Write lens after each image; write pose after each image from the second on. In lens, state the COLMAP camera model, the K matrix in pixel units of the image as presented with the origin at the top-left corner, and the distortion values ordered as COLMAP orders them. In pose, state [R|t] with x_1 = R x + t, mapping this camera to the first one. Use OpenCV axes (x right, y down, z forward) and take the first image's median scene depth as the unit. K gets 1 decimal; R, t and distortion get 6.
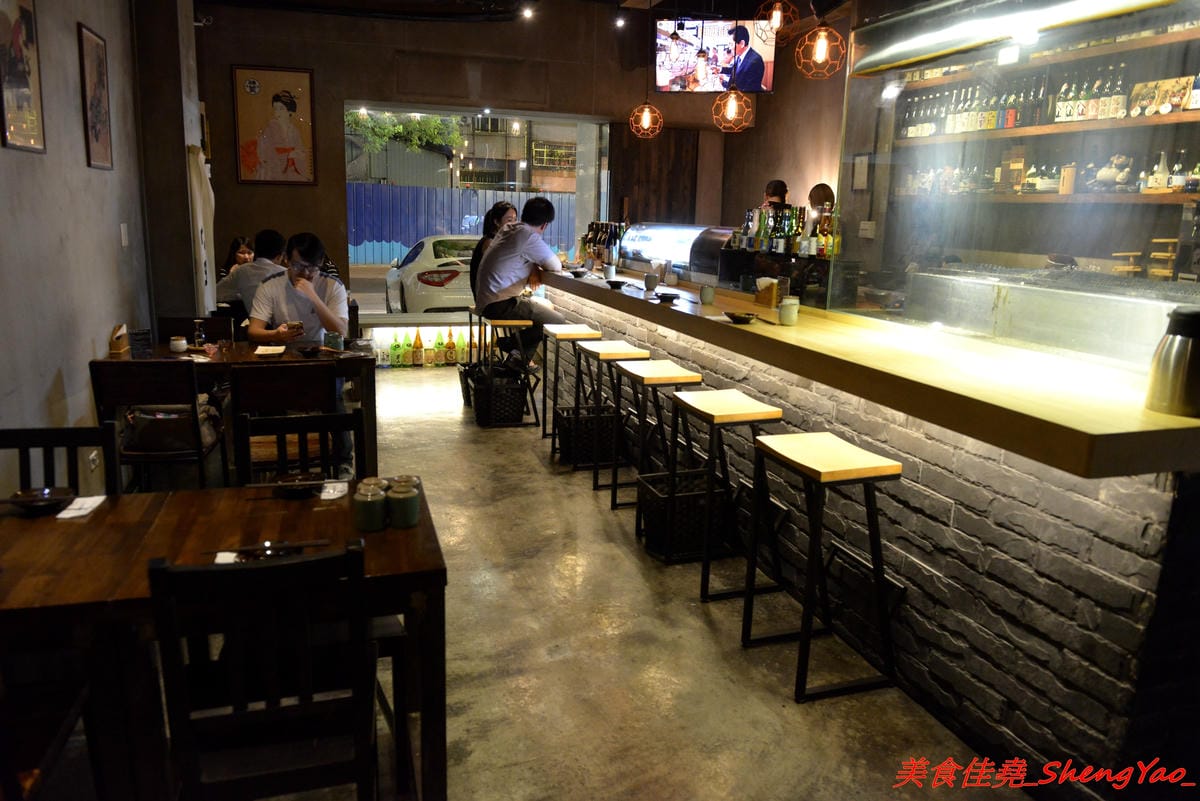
lens RADIAL K [[853.0, 0, 598.2], [0, 853.0, 398.8], [0, 0, 1]] dist [-0.009274, -0.000998]
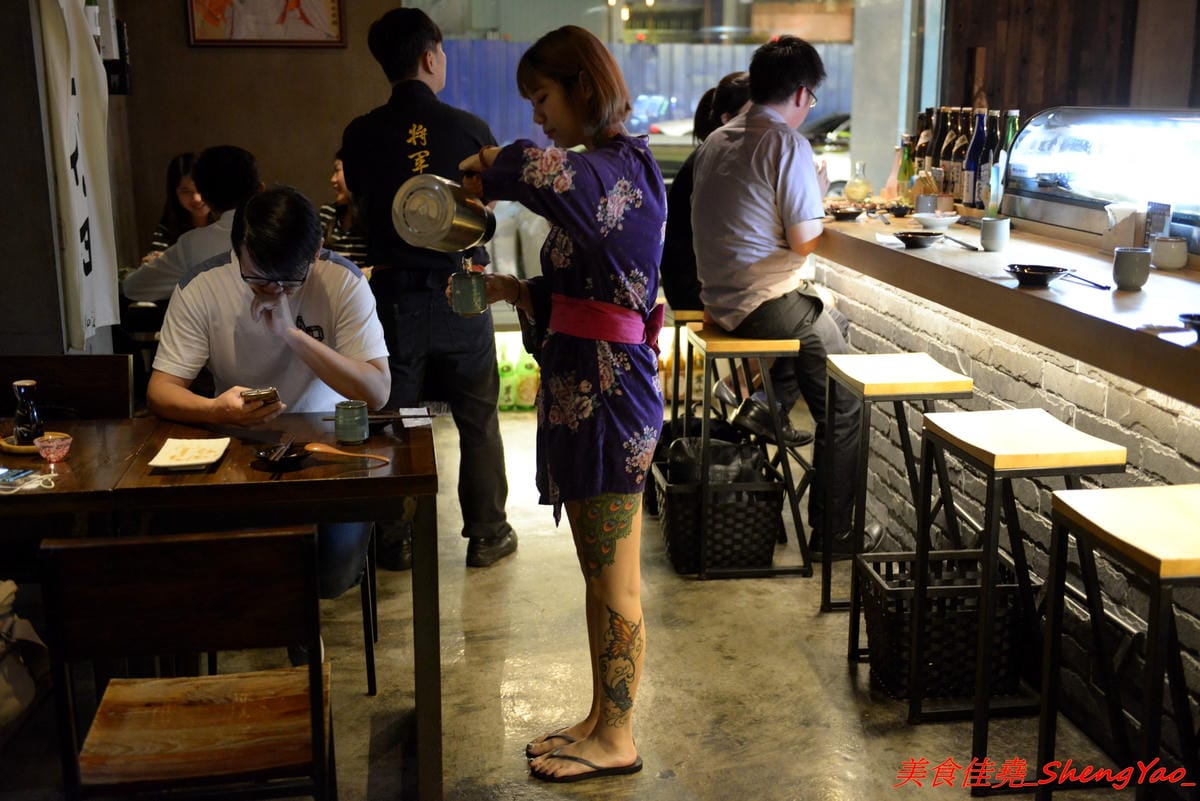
lens RADIAL K [[1496.0, 0, 601.1], [0, 1496.0, 400.5], [0, 0, 1]] dist [0.160681, 0.000000]
pose [[0.984830, 0.004823, -0.173453, -0.042469], [-0.005955, 0.999964, -0.006003, -0.055597], [0.173418, 0.006945, 0.984824, 0.215750]]
